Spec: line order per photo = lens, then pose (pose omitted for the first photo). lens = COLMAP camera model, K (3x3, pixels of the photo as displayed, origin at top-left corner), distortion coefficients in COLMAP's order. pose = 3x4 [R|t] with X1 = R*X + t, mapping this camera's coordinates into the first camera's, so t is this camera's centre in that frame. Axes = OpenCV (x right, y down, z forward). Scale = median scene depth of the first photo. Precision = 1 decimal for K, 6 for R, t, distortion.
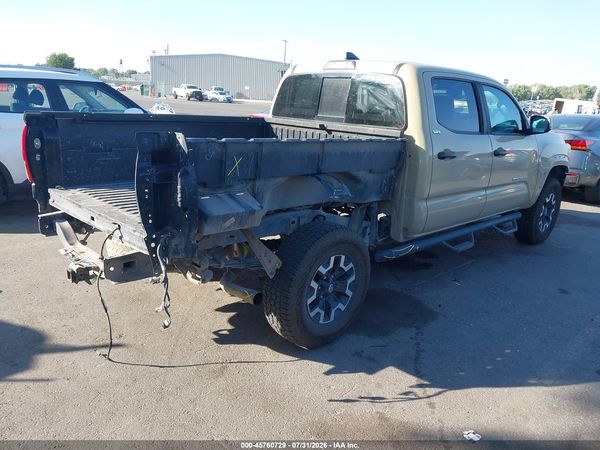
lens RADIAL K [[467.1, 0, 282.4], [0, 467.1, 222.5], [0, 0, 1]] dist [0.023637, -0.005418]
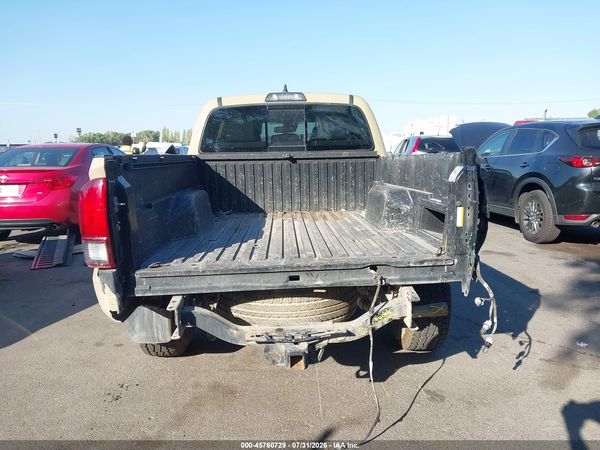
lens RADIAL K [[476.5, 0, 289.3], [0, 476.5, 224.6], [0, 0, 1]] dist [0.038108, -0.007626]
pose [[0.664259, -0.174087, 0.726949, -0.818252], [0.243235, 0.969916, 0.010013, -0.087969], [-0.706822, 0.170168, 0.686619, 0.389159]]
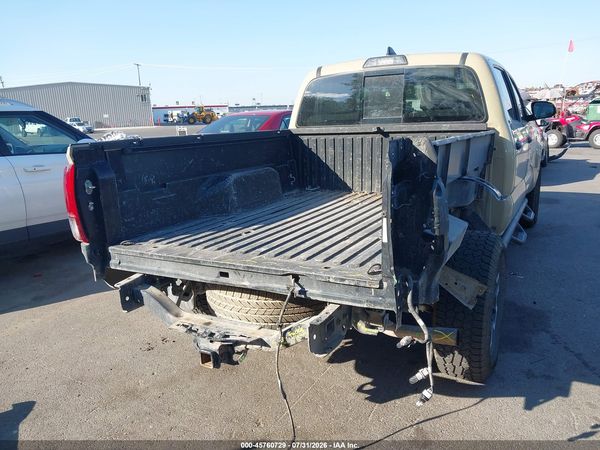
lens RADIAL K [[478.6, 0, 282.1], [0, 478.6, 221.1], [0, 0, 1]] dist [0.001728, -0.001269]
pose [[0.956233, -0.148310, 0.252237, -0.414514], [0.159568, 0.986879, -0.024659, -0.048888], [-0.245270, 0.063828, 0.967351, 0.209888]]
